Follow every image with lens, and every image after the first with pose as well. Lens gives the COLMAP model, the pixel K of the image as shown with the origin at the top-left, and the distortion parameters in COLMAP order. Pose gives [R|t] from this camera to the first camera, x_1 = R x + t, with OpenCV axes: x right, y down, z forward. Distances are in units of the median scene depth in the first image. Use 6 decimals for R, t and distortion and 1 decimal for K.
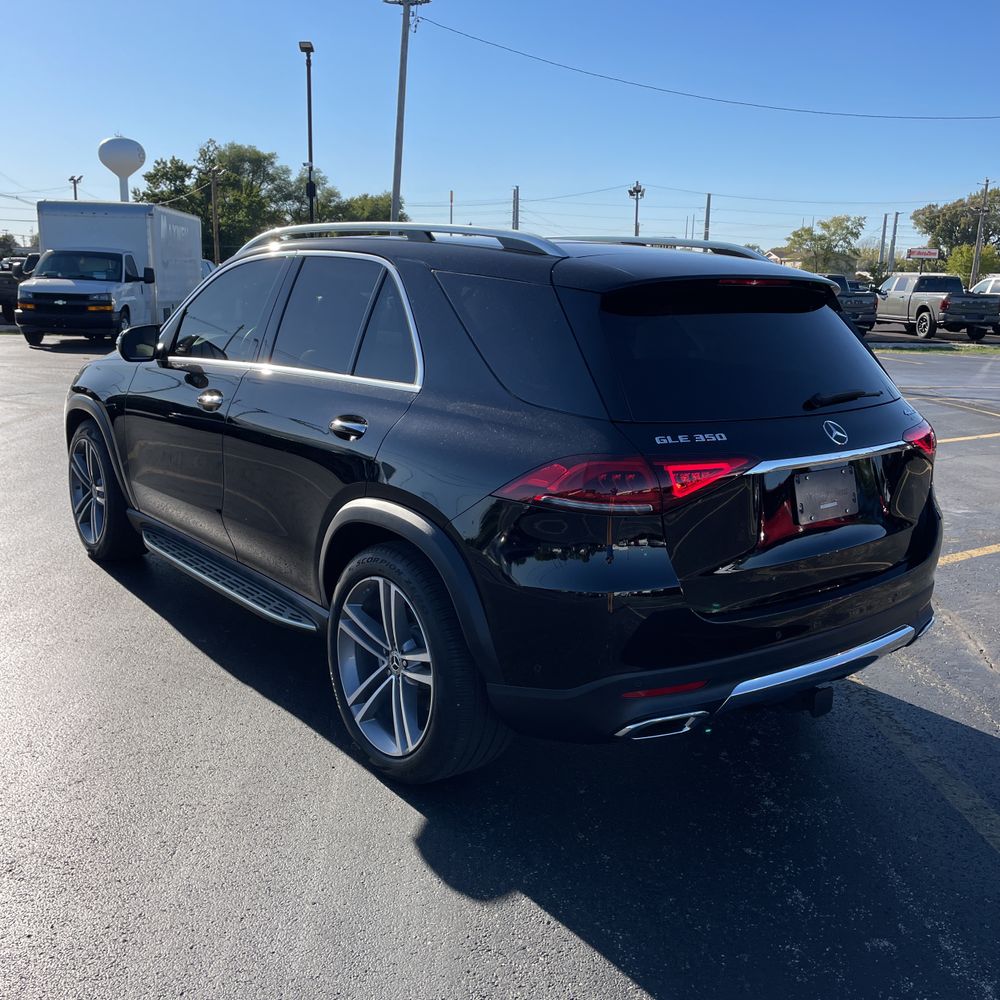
lens RADIAL K [[1003.1, 0, 494.9], [0, 1003.1, 477.8], [0, 0, 1]] dist [0.095872, -0.115981]
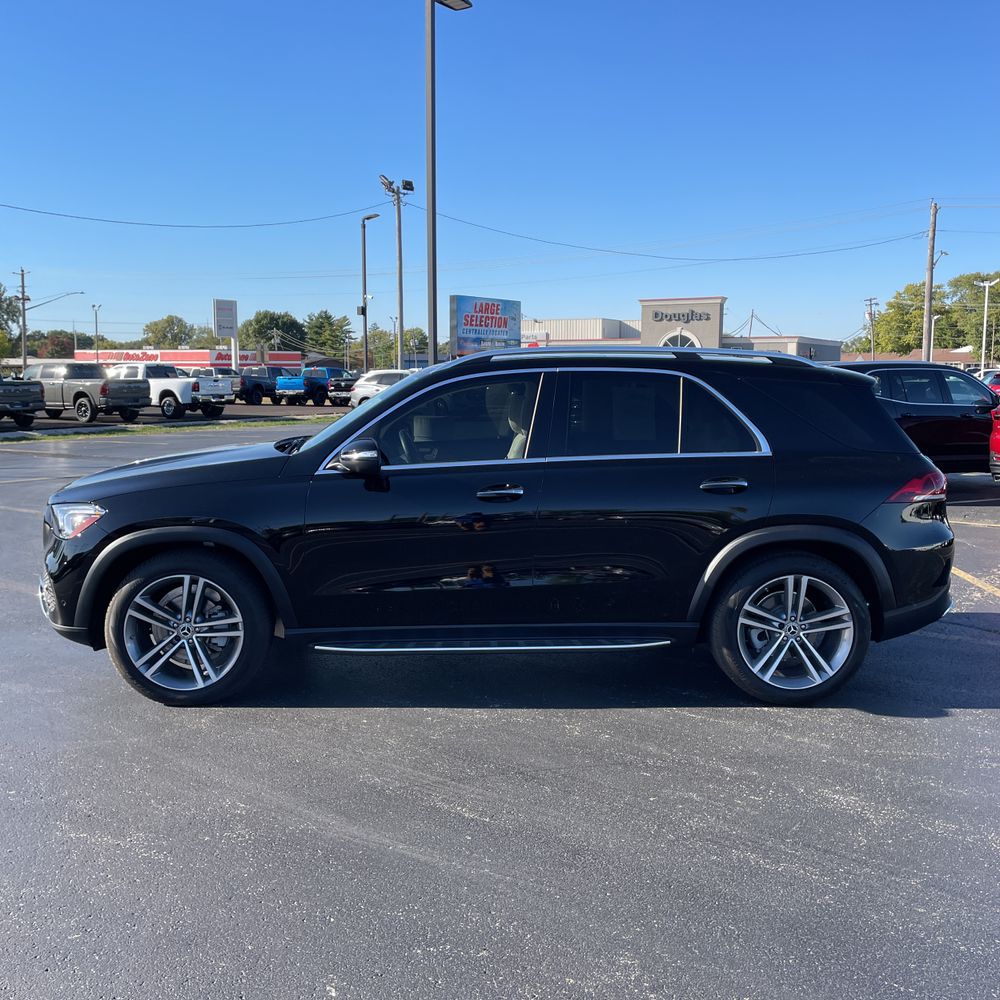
lens RADIAL K [[996.0, 0, 514.8], [0, 996.0, 478.2], [0, 0, 1]] dist [0.083262, -0.115979]
pose [[0.598598, -0.112611, 0.793095, -1.529187], [0.173320, 0.984824, 0.009019, -0.131134], [-0.782074, 0.132061, 0.609032, 0.361982]]
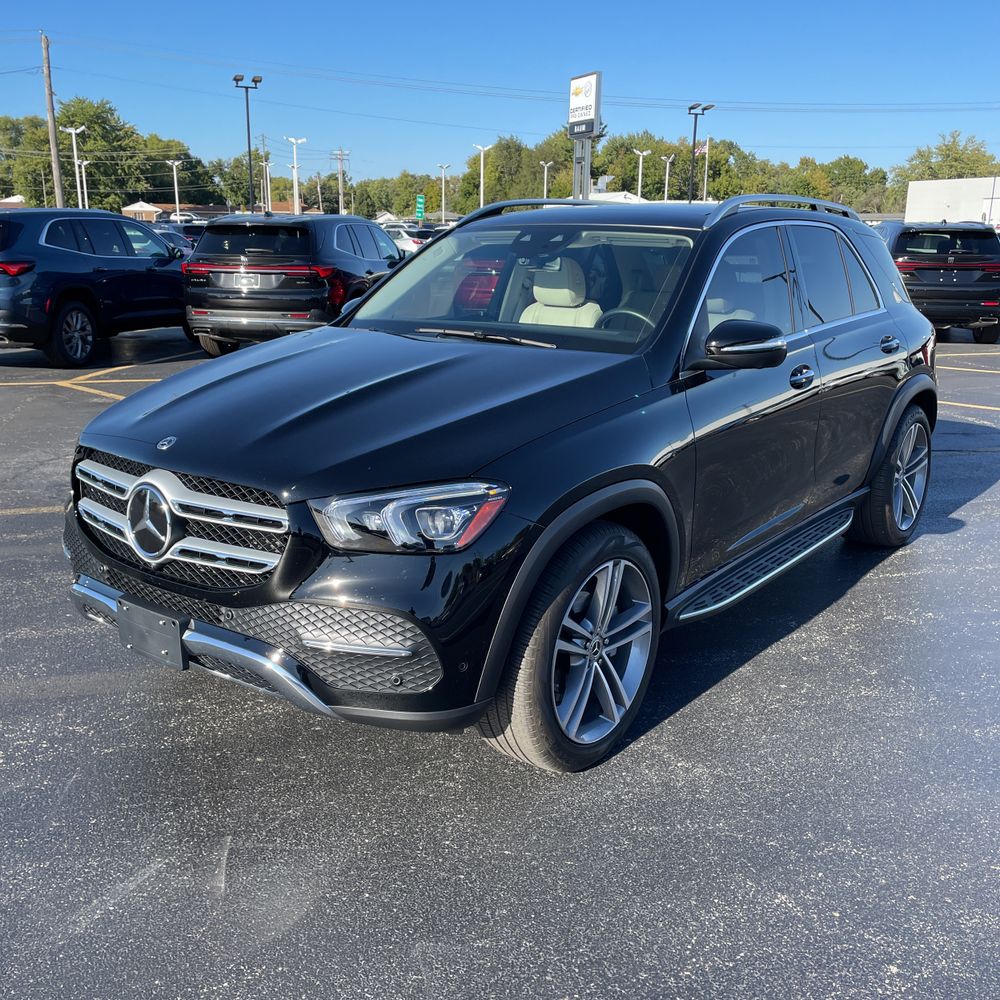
lens RADIAL K [[996.0, 0, 514.8], [0, 996.0, 478.2], [0, 0, 1]] dist [0.083262, -0.115979]
pose [[-0.233040, -0.263590, 0.936062, -1.479851], [0.175799, 0.935286, 0.307139, -0.426039], [-0.956445, 0.236135, -0.171620, 1.871142]]
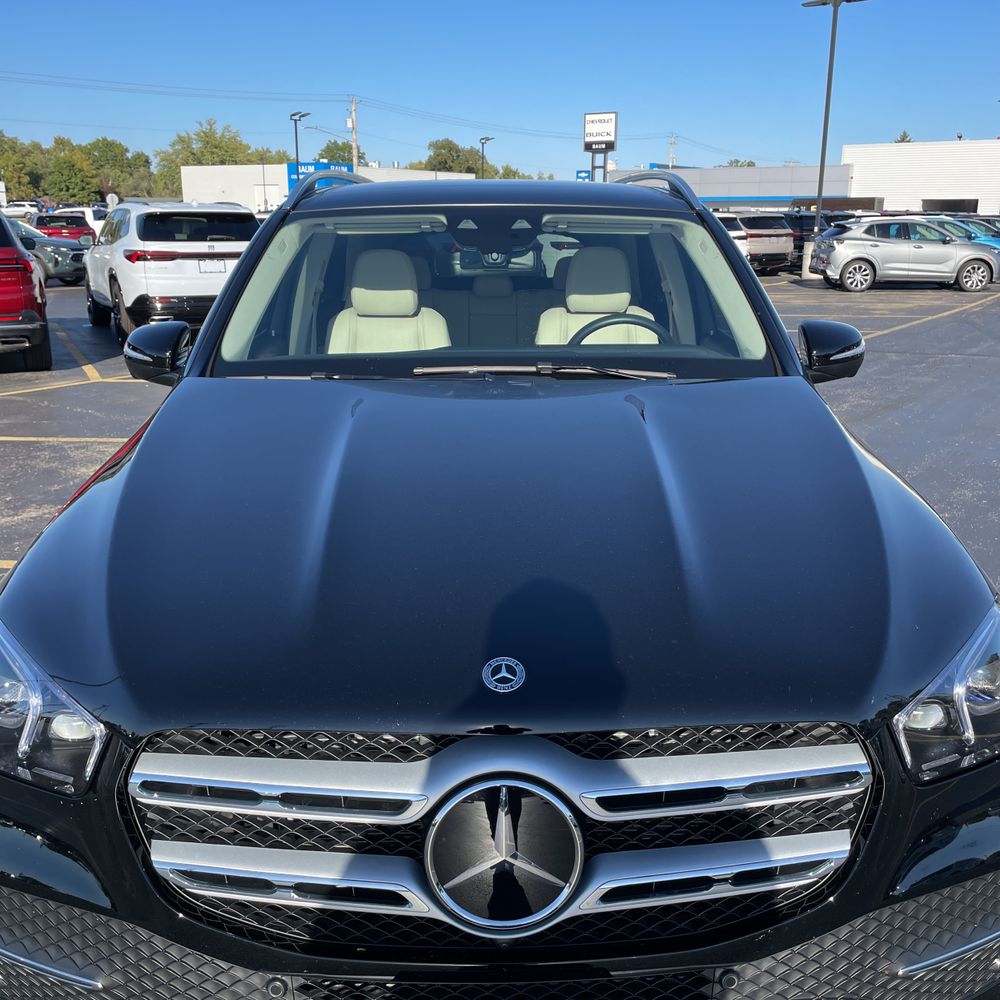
lens RADIAL K [[996.0, 0, 514.8], [0, 996.0, 478.2], [0, 0, 1]] dist [0.083262, -0.115979]
pose [[-0.790600, -0.182817, 0.584406, -0.814376], [0.095702, 0.905772, 0.412817, -0.477600], [-0.604808, 0.382302, -0.698607, 2.249587]]
